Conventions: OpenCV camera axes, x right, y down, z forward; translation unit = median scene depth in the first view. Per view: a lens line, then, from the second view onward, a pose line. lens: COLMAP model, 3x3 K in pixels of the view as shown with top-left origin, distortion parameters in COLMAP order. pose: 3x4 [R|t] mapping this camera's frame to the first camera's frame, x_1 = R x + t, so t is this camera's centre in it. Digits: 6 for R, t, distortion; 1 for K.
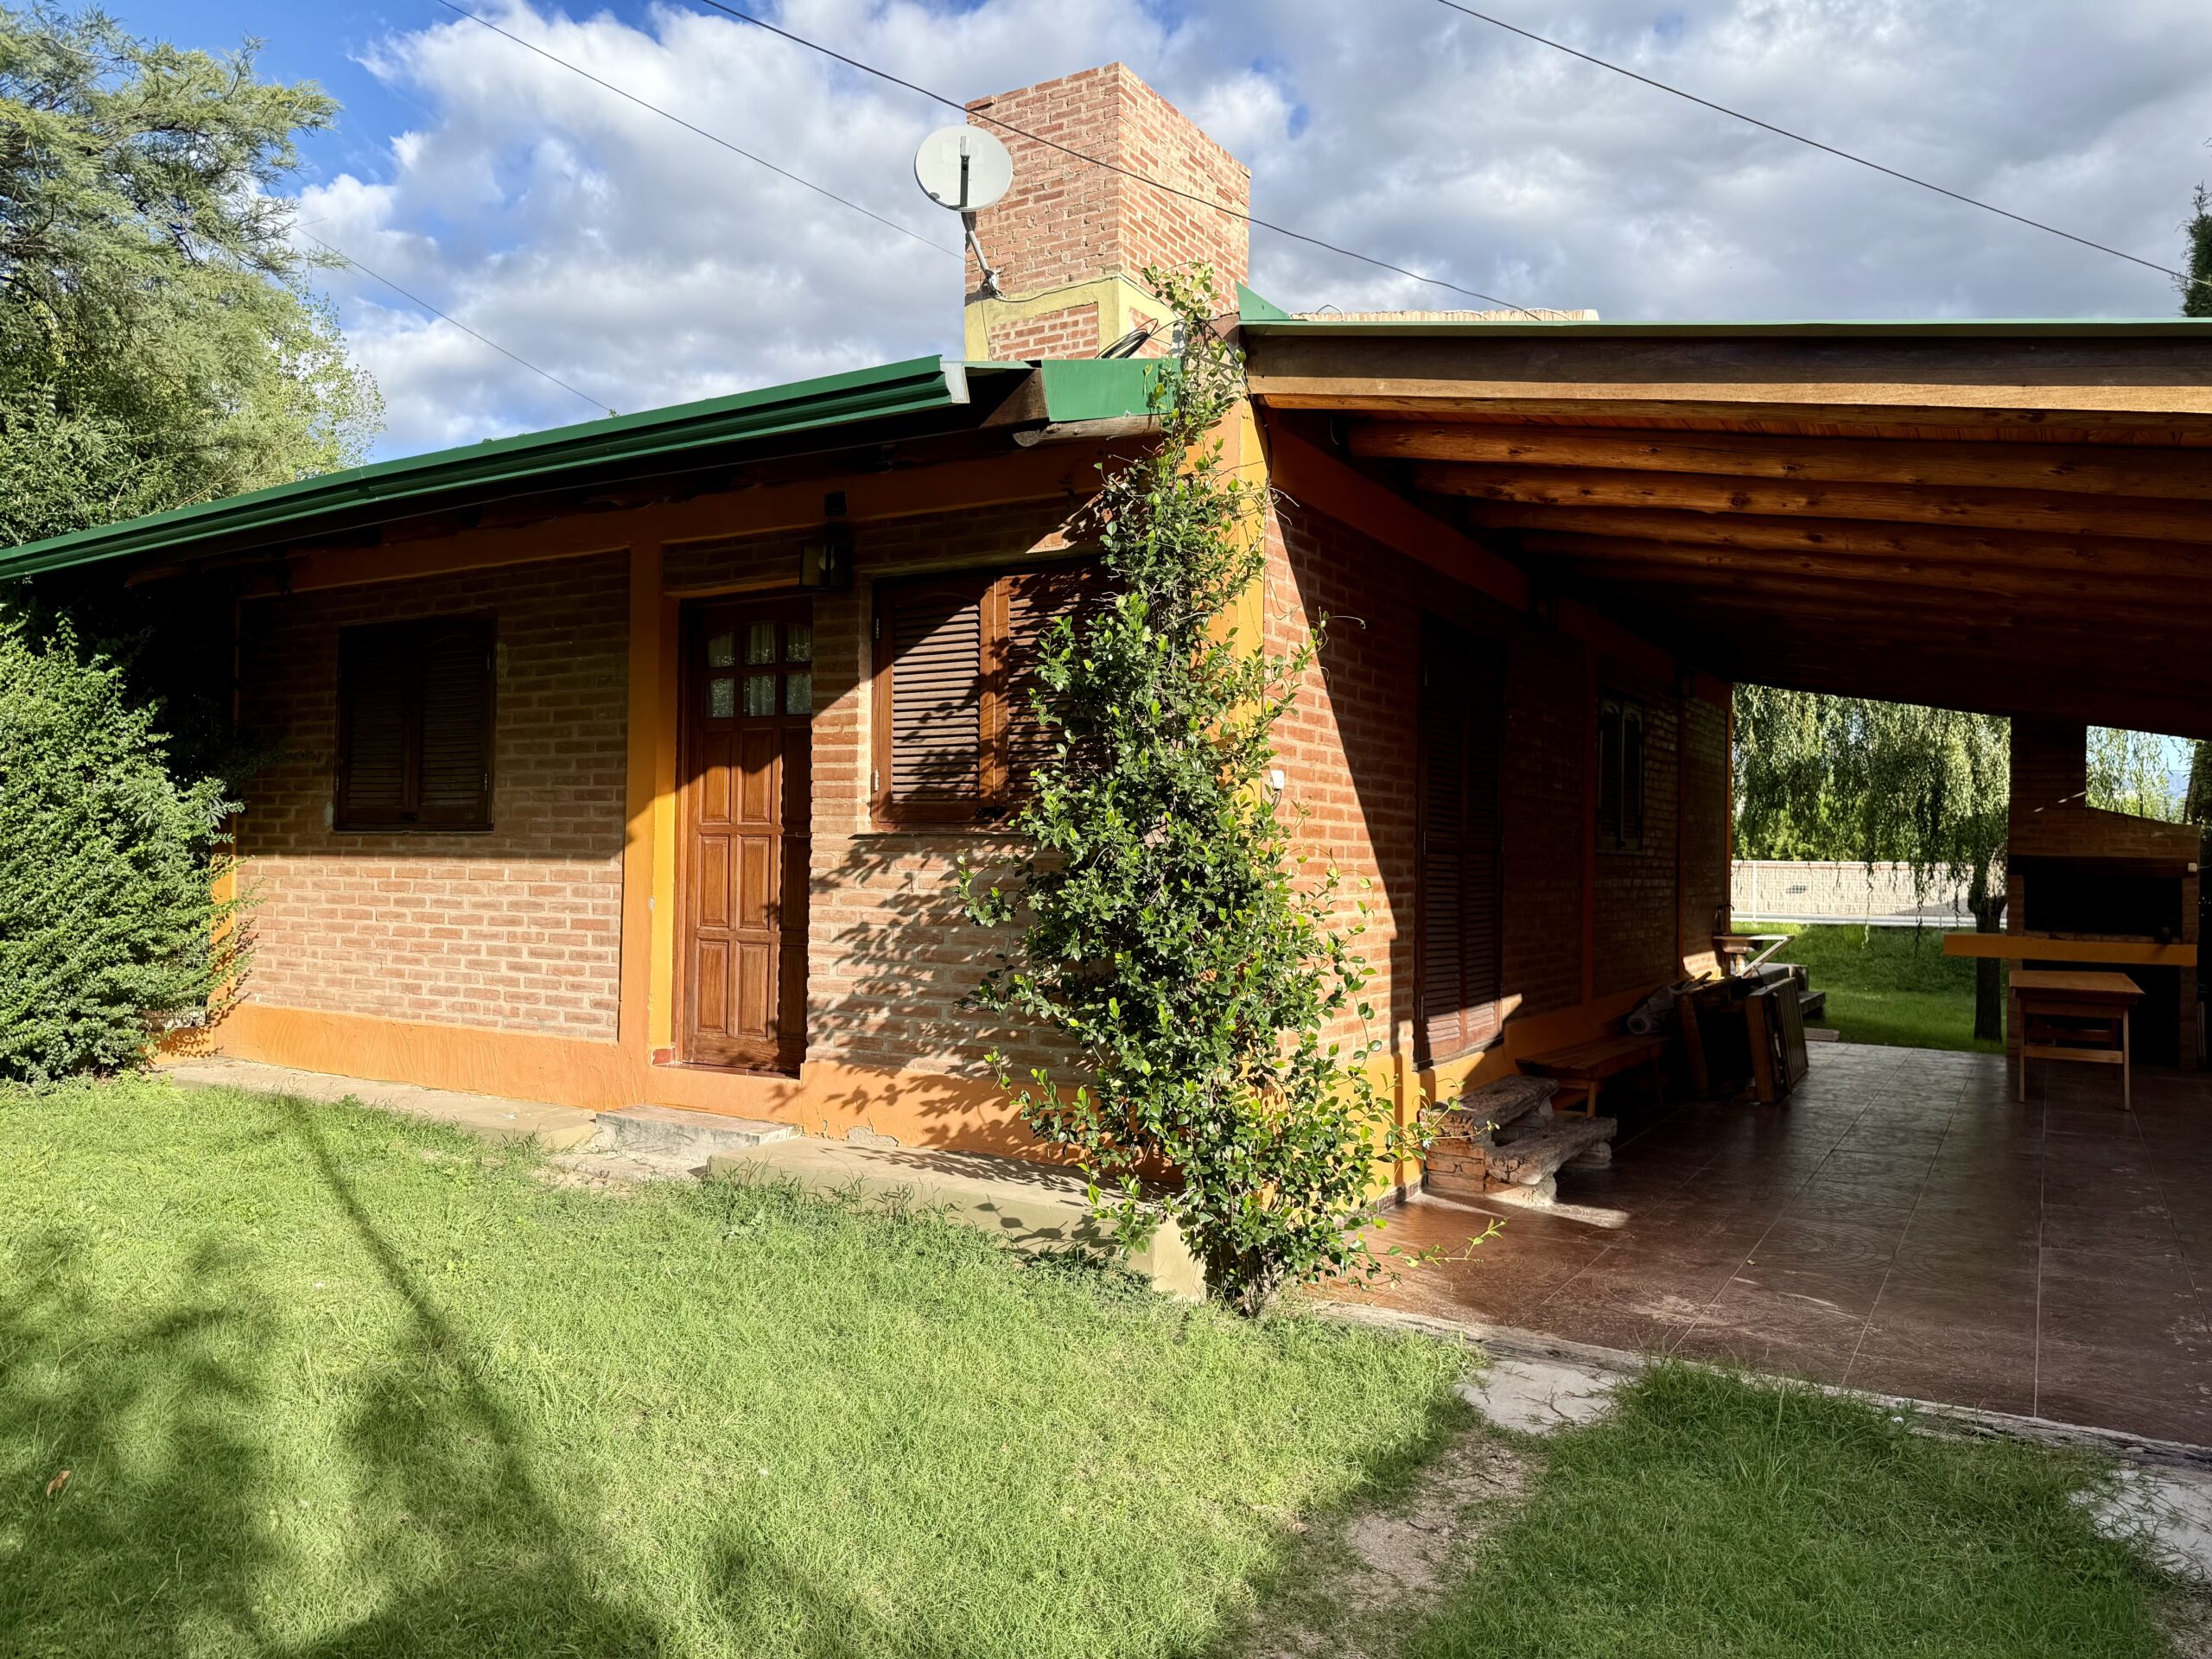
lens RADIAL K [[1550.0, 0, 1112.2], [0, 1550.0, 839.4], [0, 0, 1]] dist [0.157608, -0.340296]
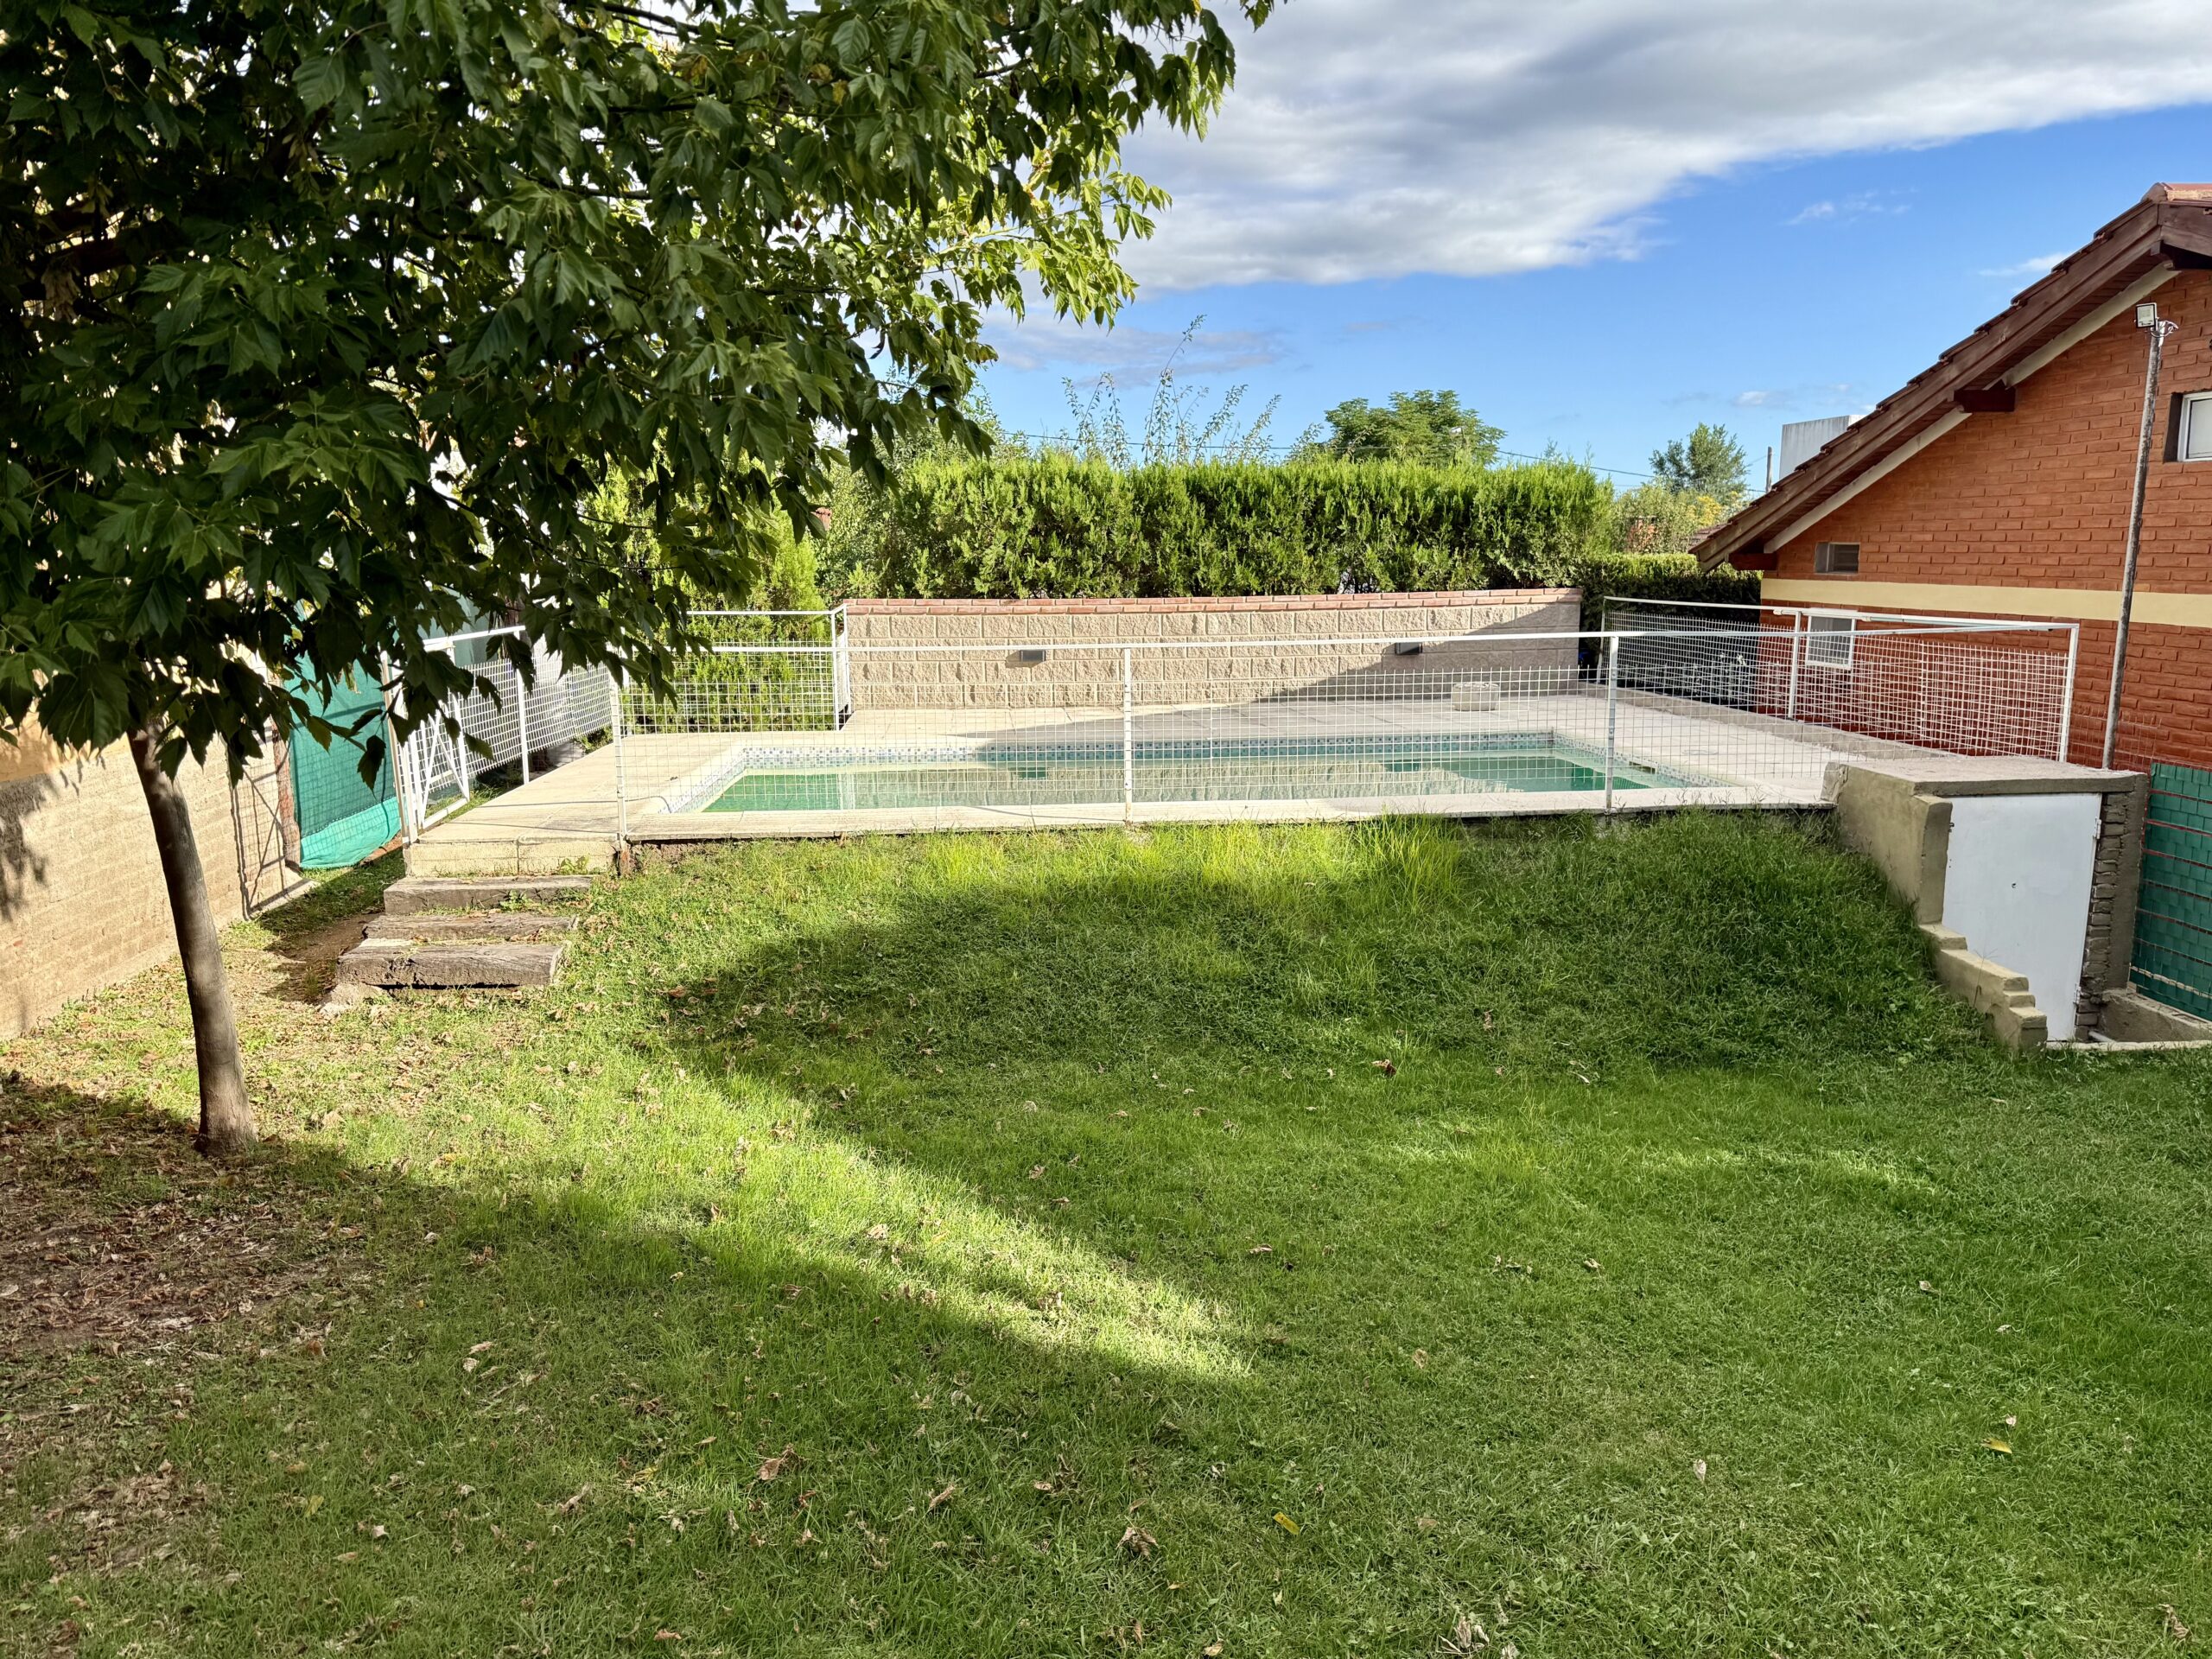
lens RADIAL K [[1527.1, 0, 1113.4], [0, 1527.1, 832.5], [0, 0, 1]] dist [0.142345, -0.229122]
pose [[0.802207, -0.124492, 0.583923, 0.815523], [0.009845, 0.980645, 0.195548, -0.036734], [-0.596965, -0.151121, 0.787906, 2.852232]]
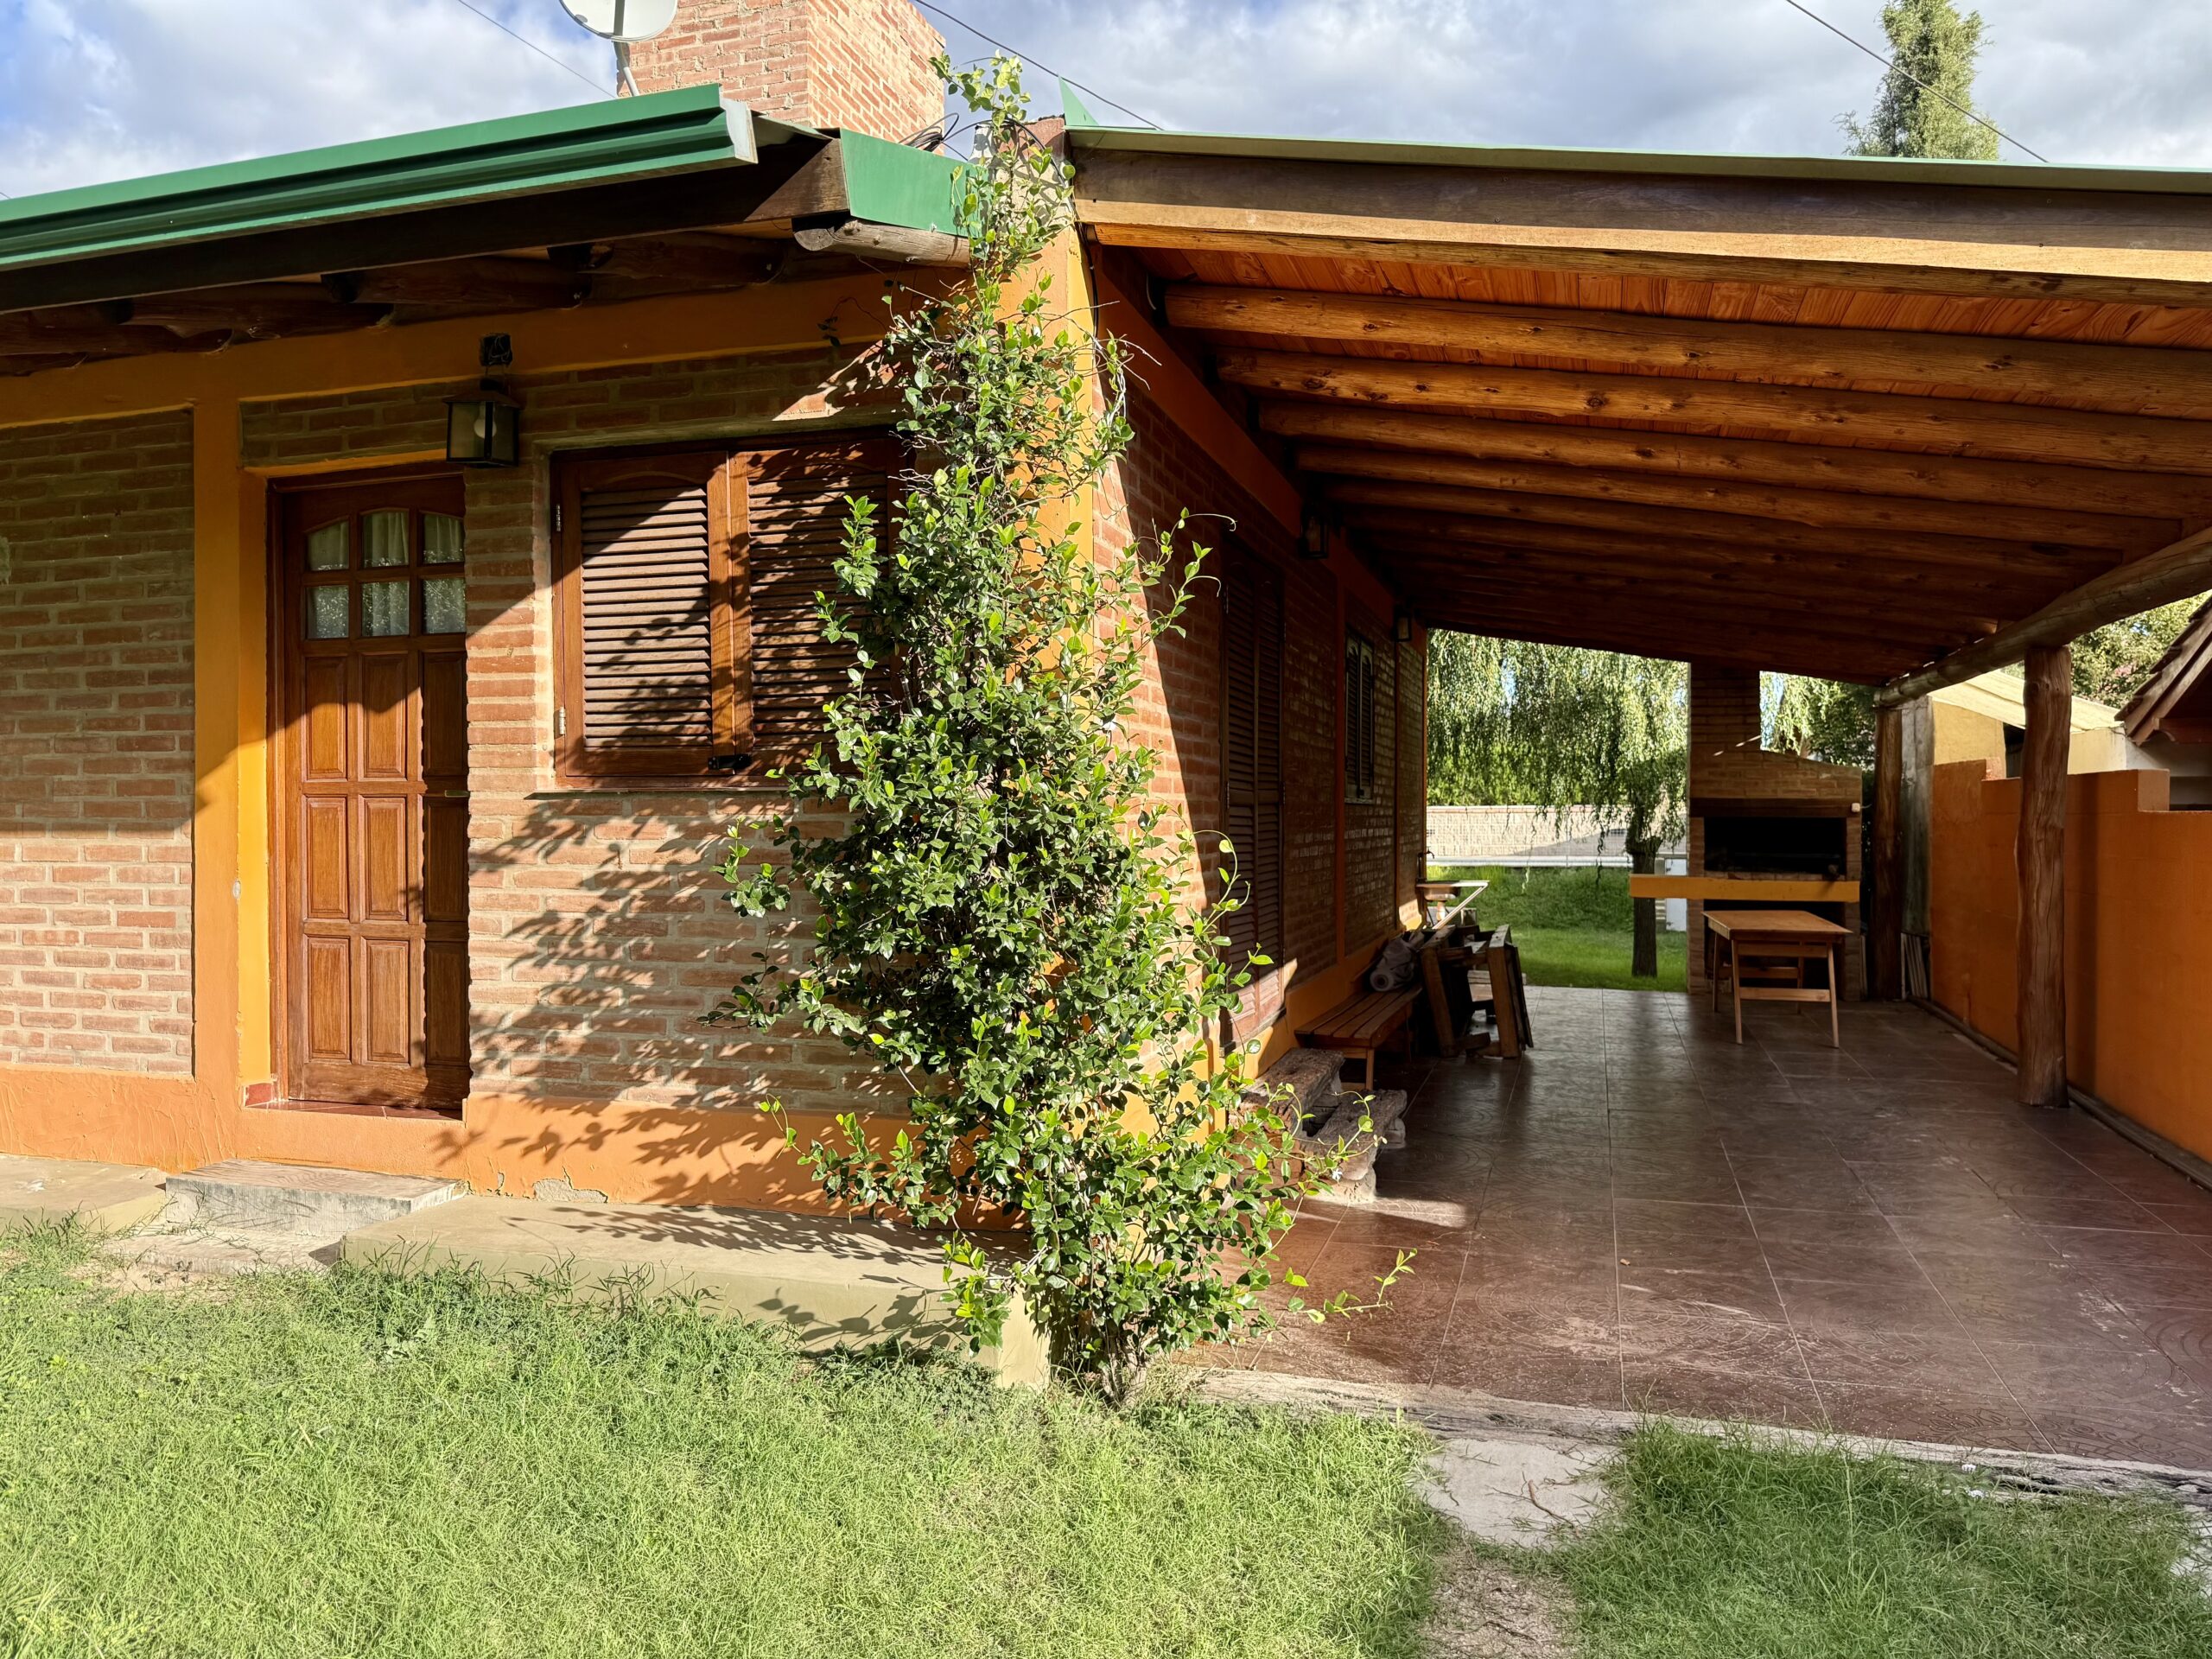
lens RADIAL K [[1551.9, 0, 1118.0], [0, 1551.9, 831.7], [0, 0, 1]] dist [0.124490, -0.242608]
pose [[0.970442, -0.018562, 0.240619, -0.074706], [0.012250, 0.999541, 0.027702, -0.002045], [-0.241023, -0.023936, 0.970224, 0.195982]]
